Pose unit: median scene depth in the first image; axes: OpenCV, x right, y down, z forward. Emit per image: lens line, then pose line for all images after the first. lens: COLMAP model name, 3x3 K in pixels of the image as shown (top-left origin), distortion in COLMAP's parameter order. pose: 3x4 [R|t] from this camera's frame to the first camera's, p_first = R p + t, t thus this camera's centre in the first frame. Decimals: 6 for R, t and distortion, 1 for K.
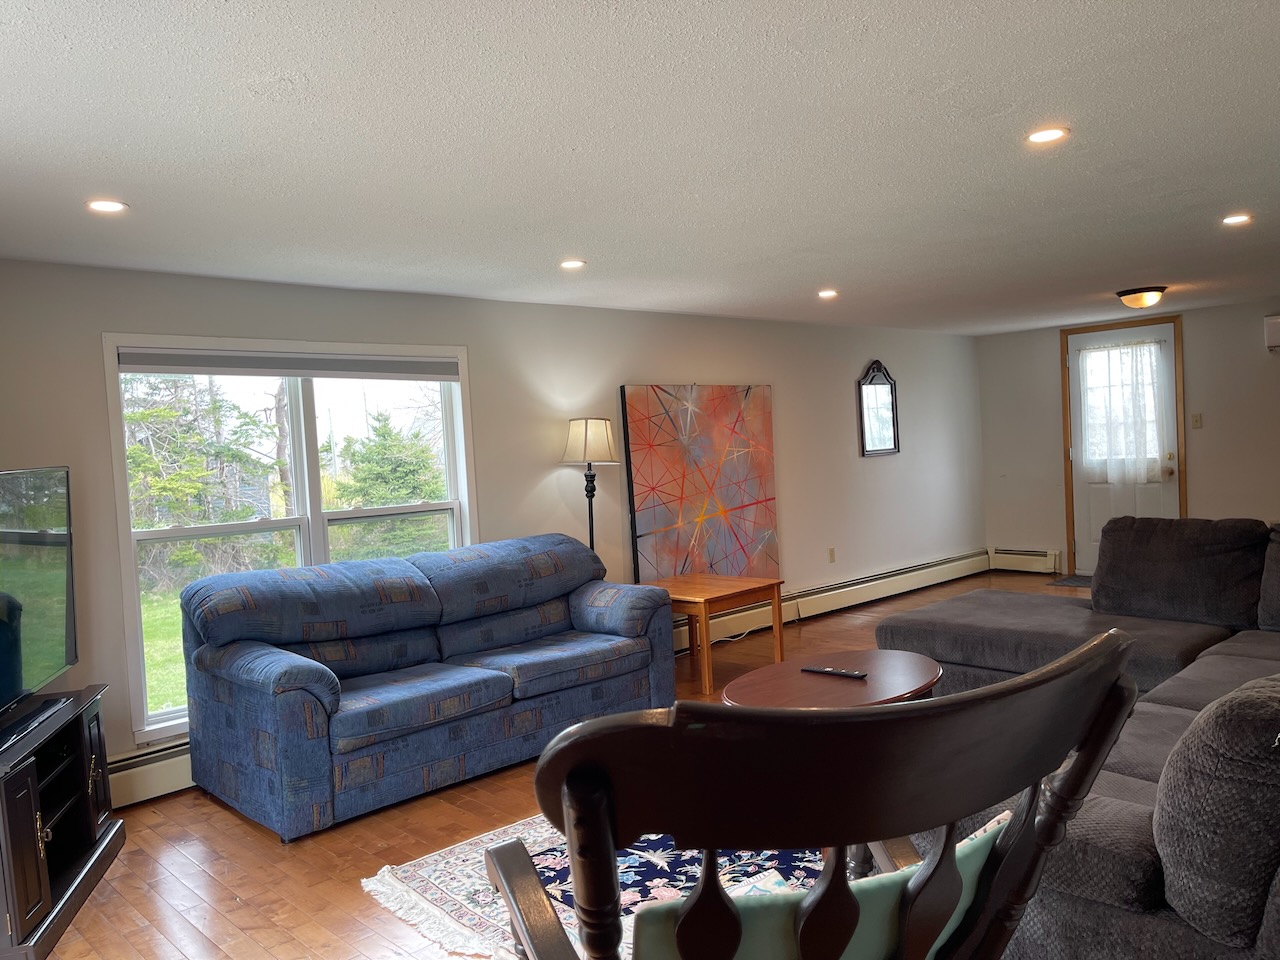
lens RADIAL K [[957.0, 0, 640.3], [0, 957.0, 480.2], [0, 0, 1]] dist [-0.001362, -0.002380]
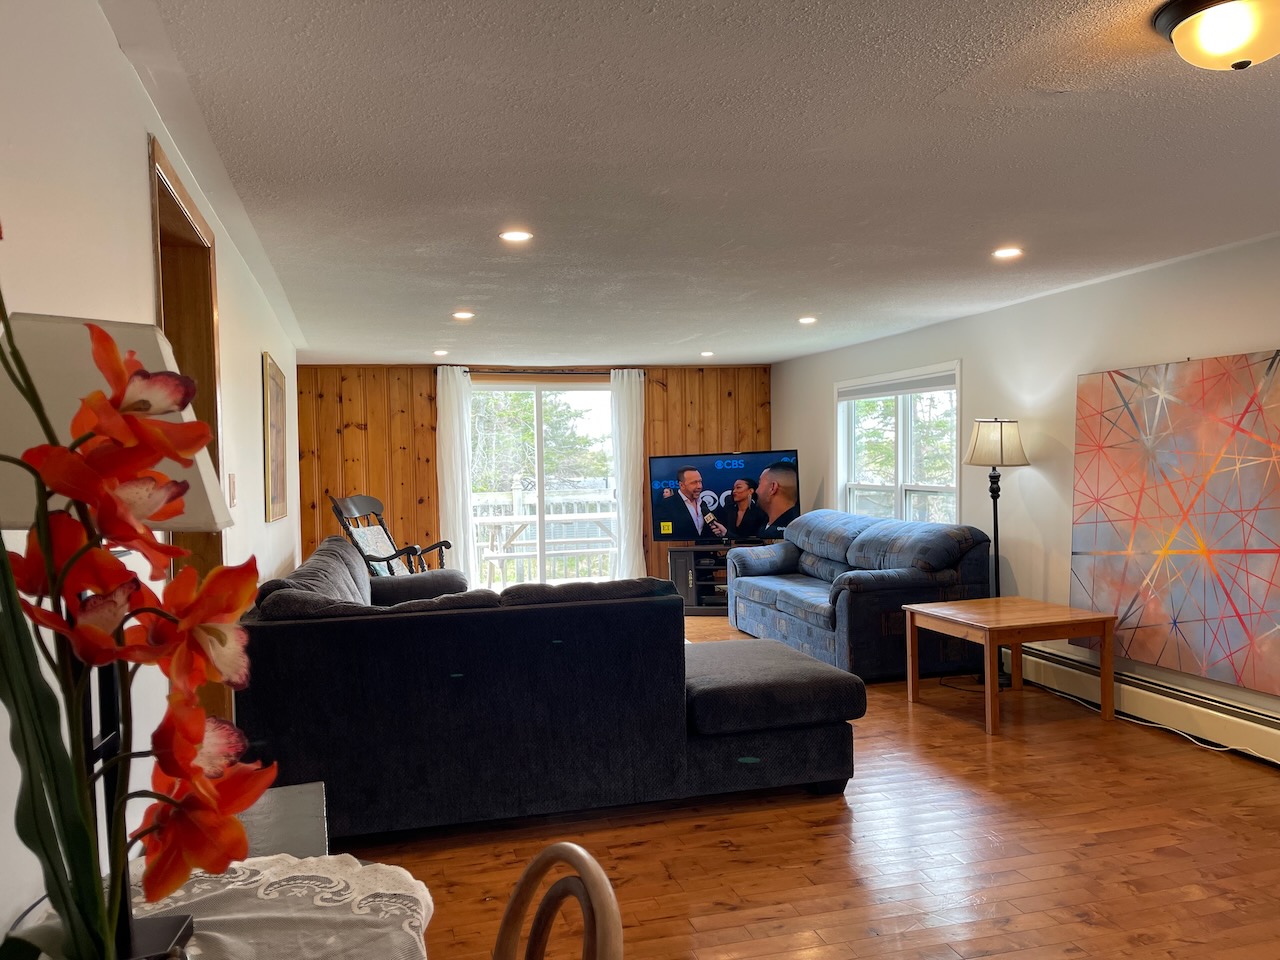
lens RADIAL K [[957.0, 0, 638.4], [0, 957.0, 483.9], [0, 0, 1]] dist [-0.001362, -0.002380]
pose [[-0.462648, 0.095780, -0.881353, 0.877059], [0.026672, 0.995201, 0.094152, -0.088850], [0.886141, 0.020052, -0.462982, 0.995339]]
